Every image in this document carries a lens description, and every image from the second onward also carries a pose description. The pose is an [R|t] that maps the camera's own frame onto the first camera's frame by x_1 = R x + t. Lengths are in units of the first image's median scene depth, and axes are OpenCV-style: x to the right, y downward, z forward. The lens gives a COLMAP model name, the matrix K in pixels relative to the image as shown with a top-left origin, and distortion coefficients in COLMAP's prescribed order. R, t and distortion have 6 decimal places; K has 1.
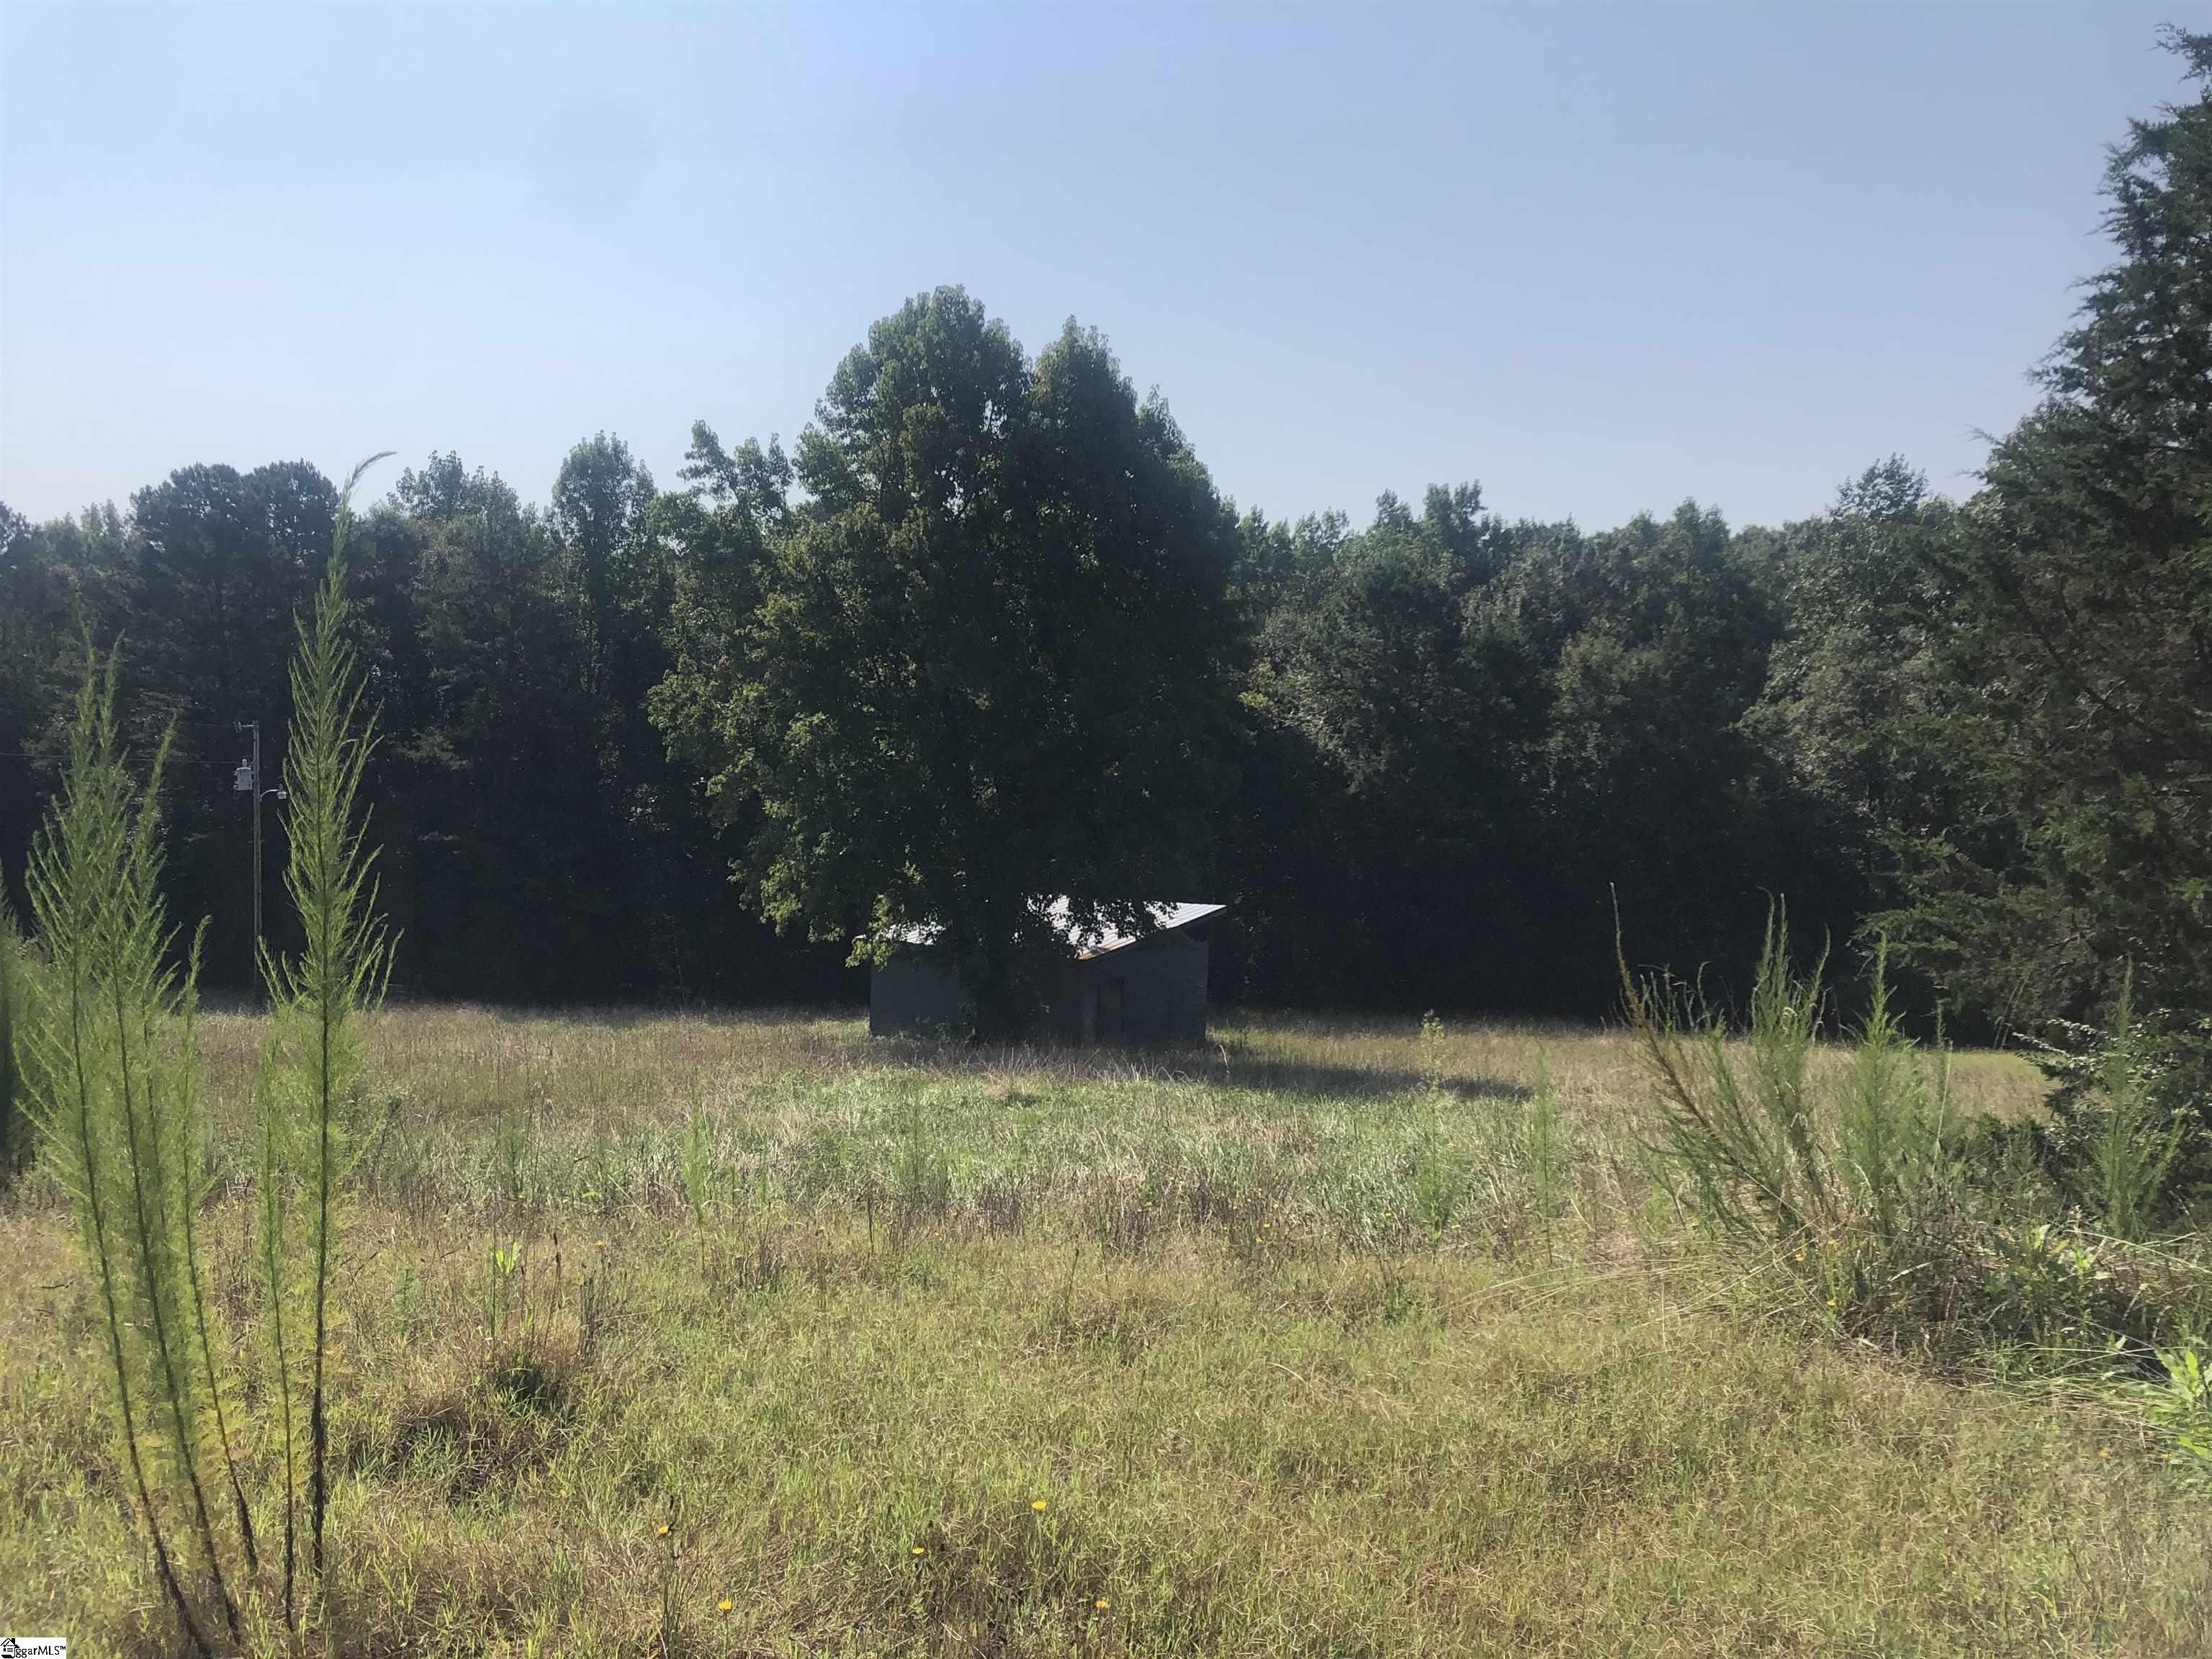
lens RADIAL K [[1794.6, 0, 1129.8], [0, 1794.6, 842.1], [0, 0, 1]] dist [0.116286, -0.283539]
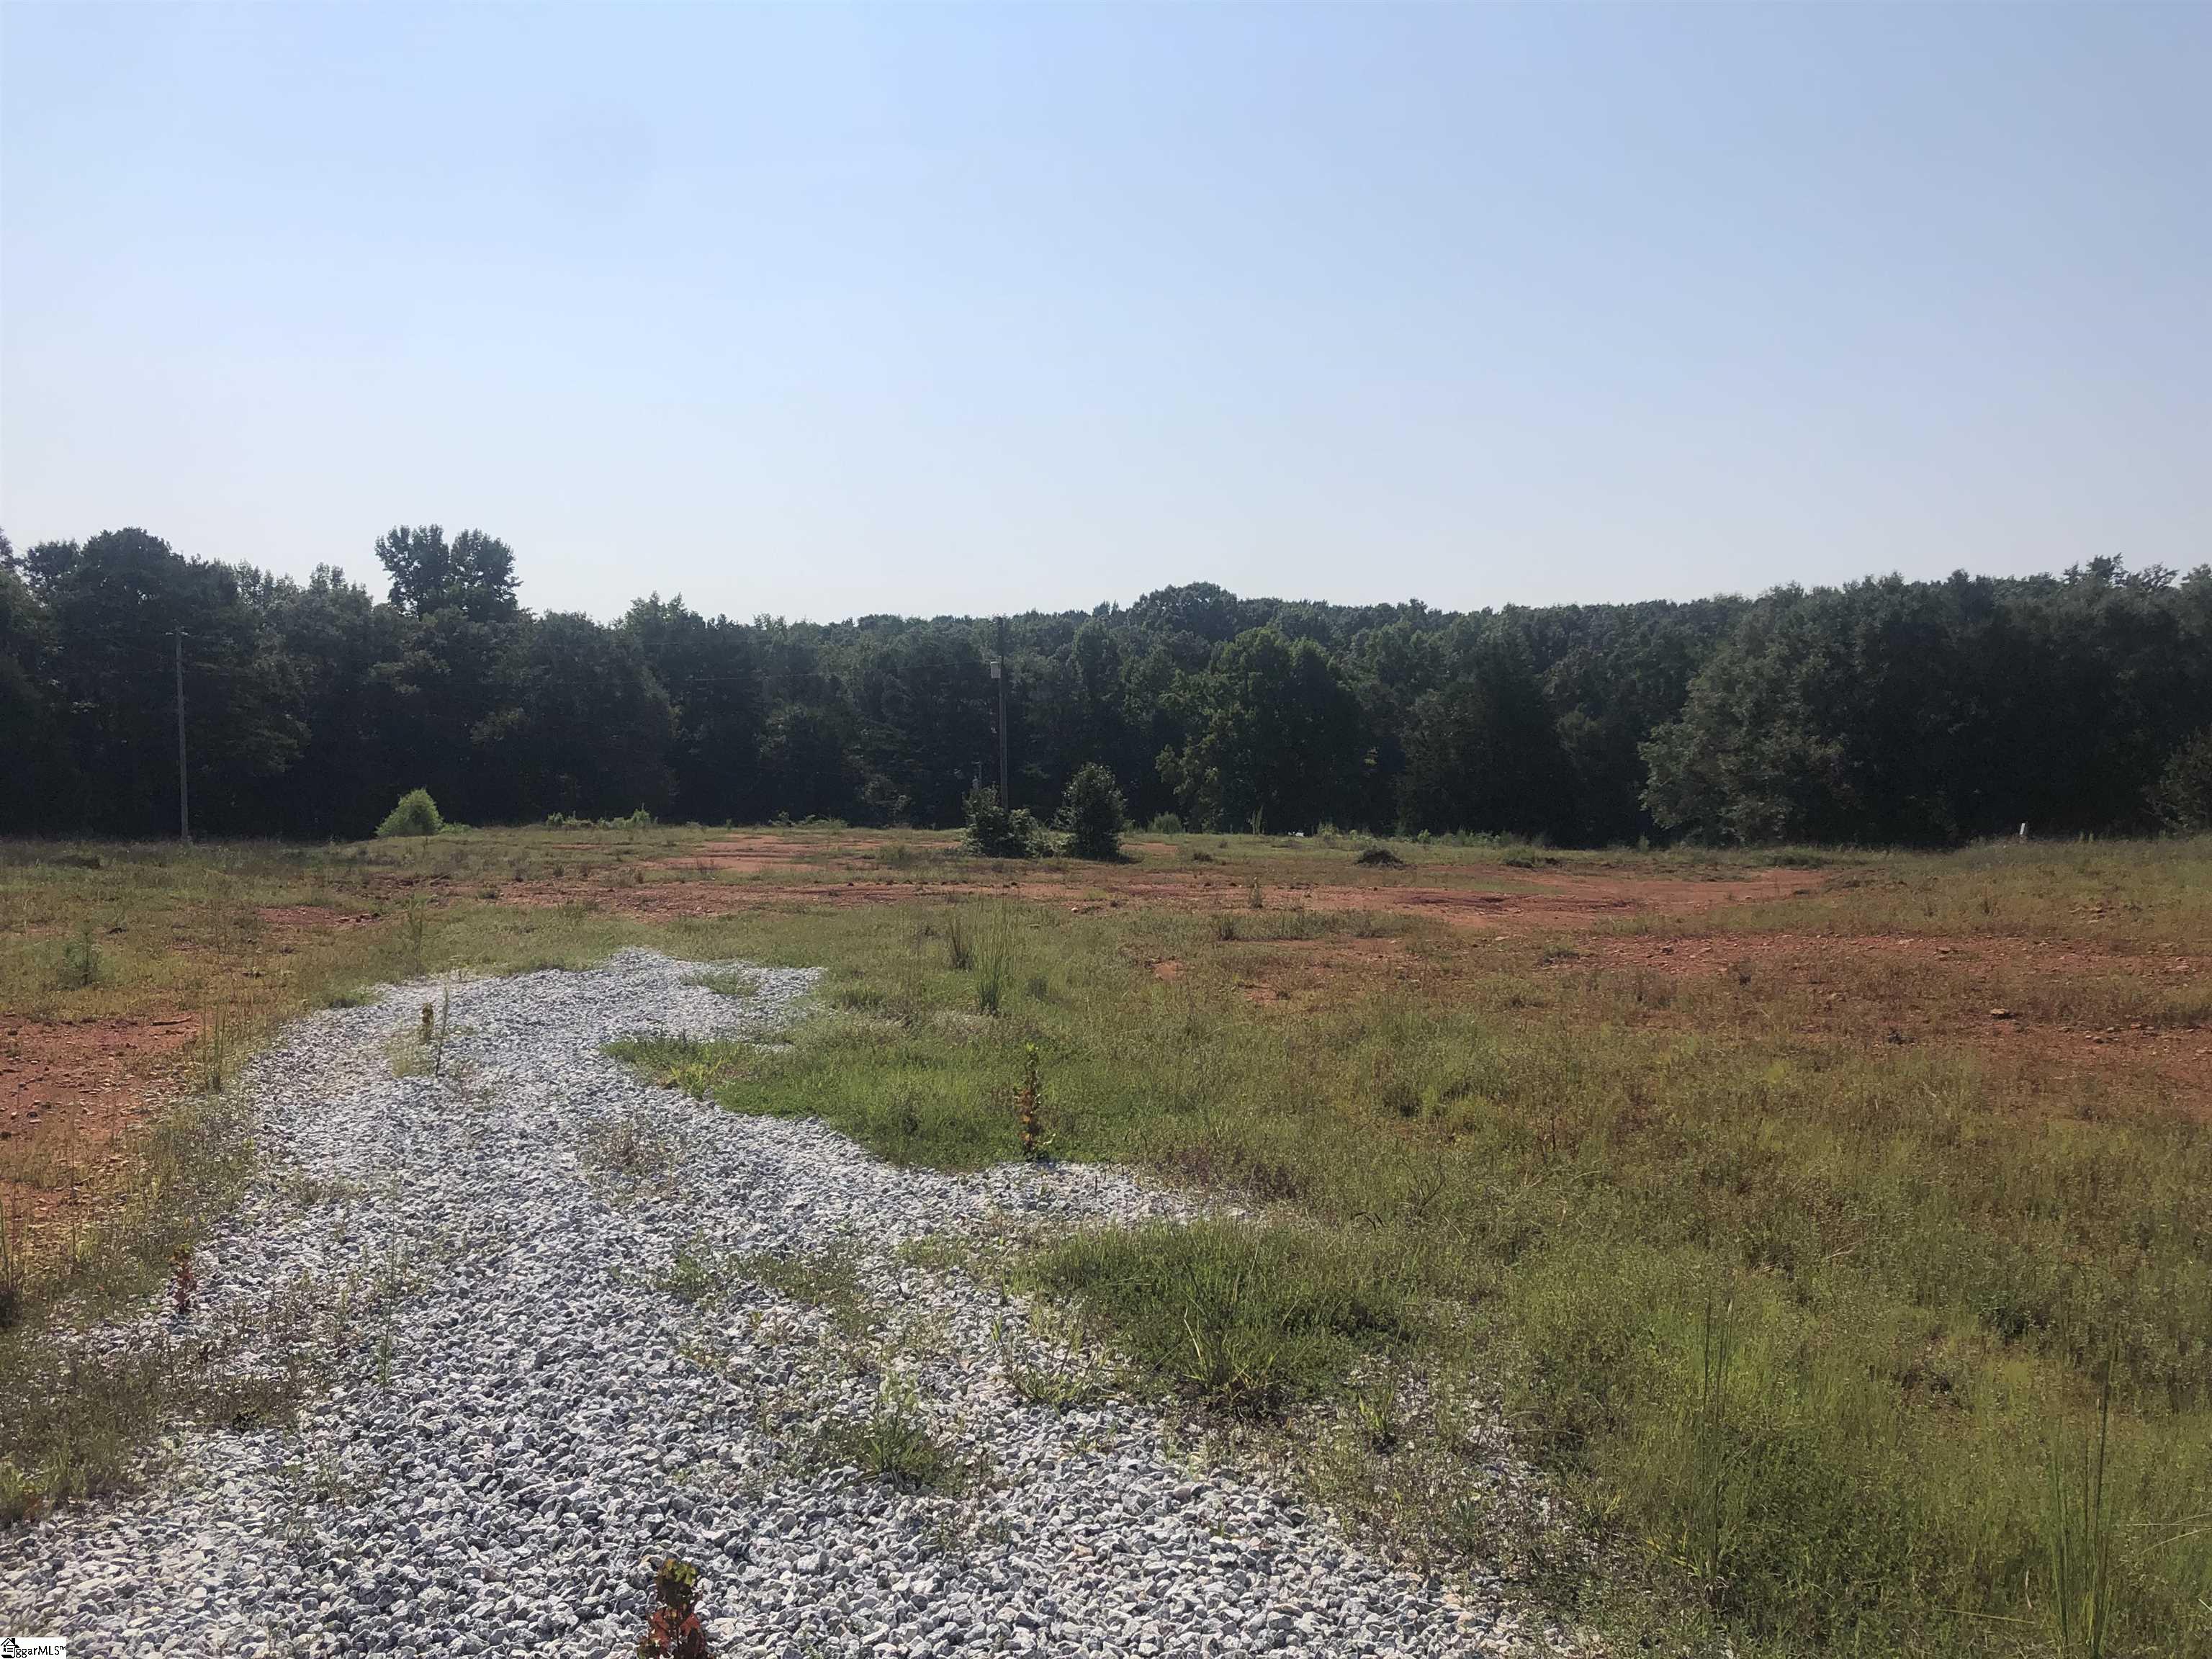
lens RADIAL K [[1780.1, 0, 1132.0], [0, 1780.1, 838.5], [0, 0, 1]] dist [0.068922, -0.196432]
pose [[0.987560, 0.007312, -0.157074, 0.173243], [-0.004776, 0.999852, 0.016515, -0.002638], [0.157172, -0.015560, 0.987449, -2.242751]]
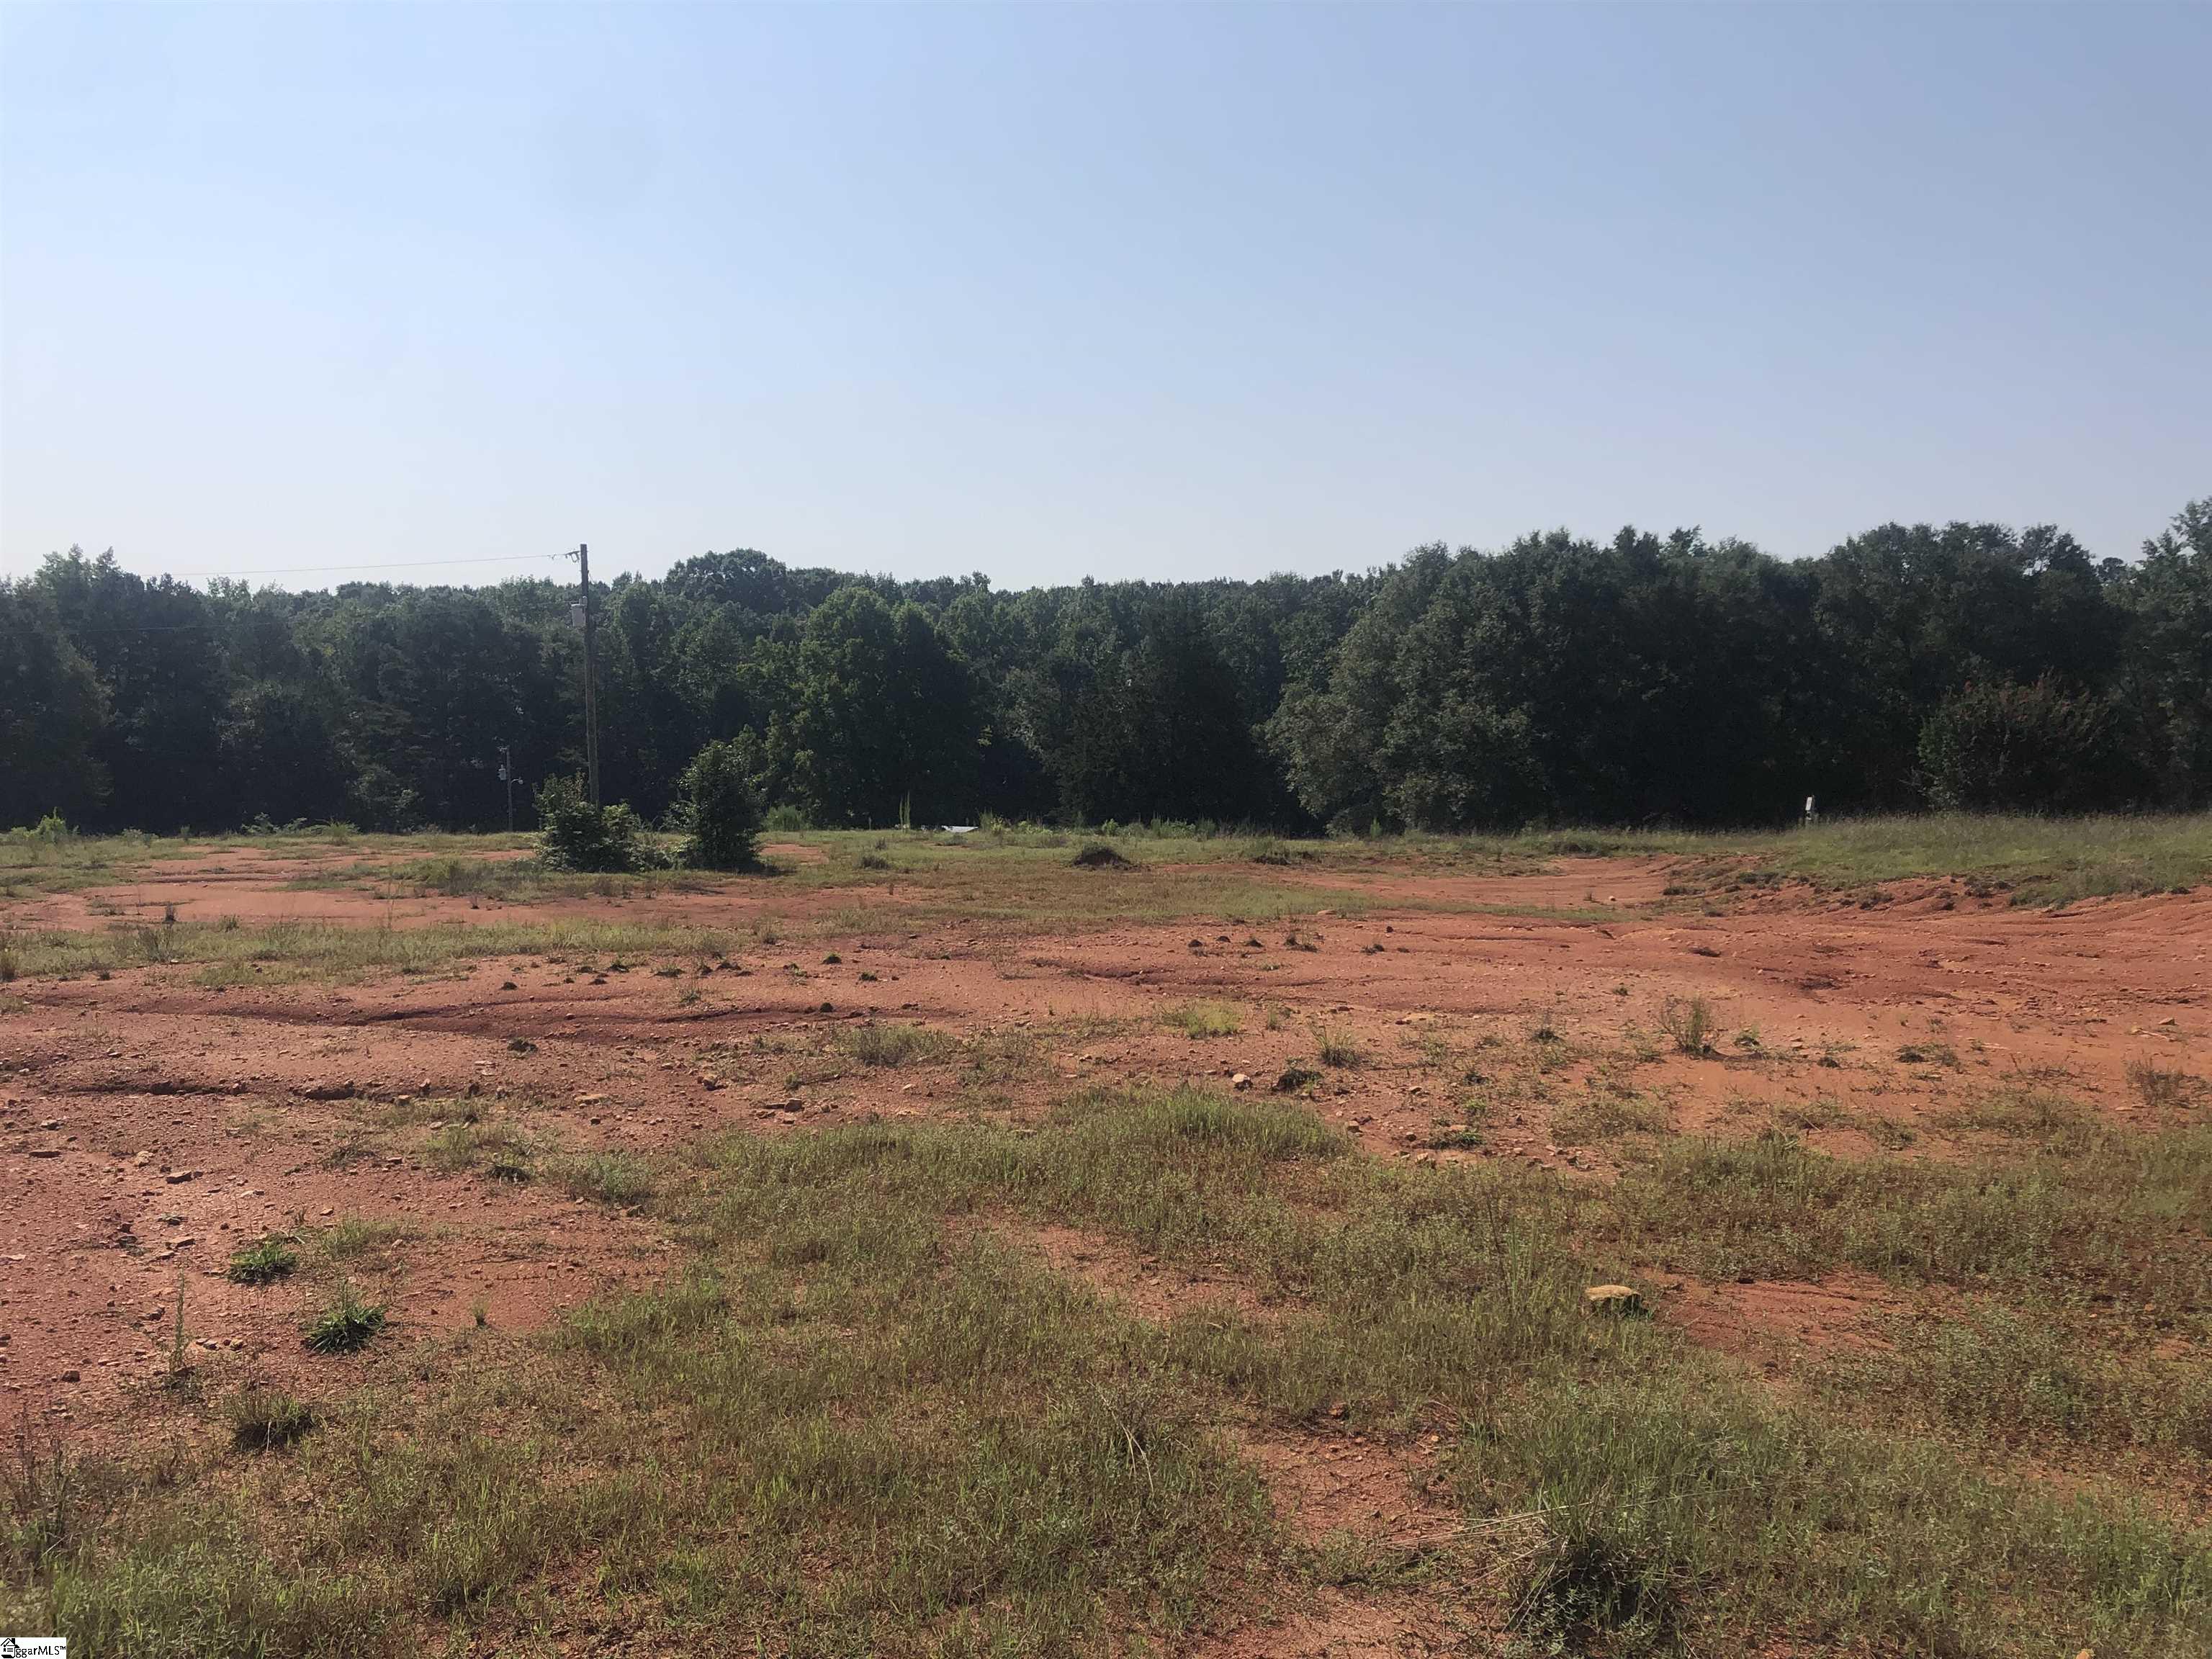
lens RADIAL K [[1793.1, 0, 1097.5], [0, 1793.1, 786.1], [0, 0, 1]] dist [0.000280, -0.000983]
pose [[0.995266, -0.014223, 0.096147, -0.015146], [0.014715, 0.999882, -0.004412, -0.005013], [-0.096073, 0.005806, 0.995357, -1.797529]]
